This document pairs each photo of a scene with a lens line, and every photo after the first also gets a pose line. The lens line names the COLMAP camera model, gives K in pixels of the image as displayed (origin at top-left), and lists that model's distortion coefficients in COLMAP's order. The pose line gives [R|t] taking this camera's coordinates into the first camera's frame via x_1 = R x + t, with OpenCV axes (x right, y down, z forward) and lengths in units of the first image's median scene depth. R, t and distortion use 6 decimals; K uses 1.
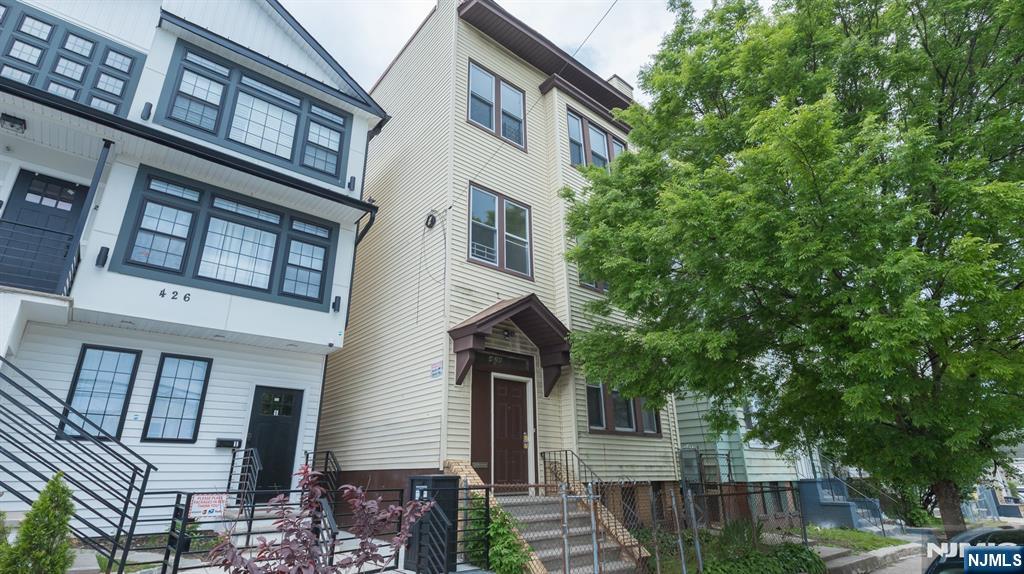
lens RADIAL K [[507.9, 0, 512.0], [0, 507.9, 287.0], [0, 0, 1]] dist [0.001249, -0.000031]
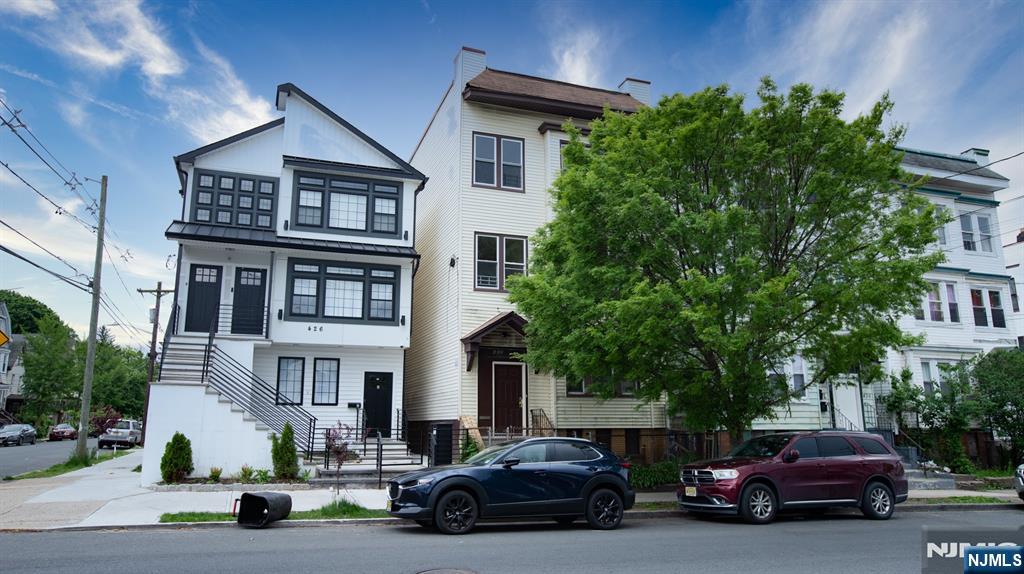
lens RADIAL K [[722.5, 0, 512.0], [0, 722.5, 287.0], [0, 0, 1]] dist [-0.001850, -0.000326]
pose [[0.939791, -0.057541, -0.336870, 0.768723], [0.112763, 0.982729, 0.146723, -0.374725], [0.322609, -0.175875, 0.930049, -1.009347]]
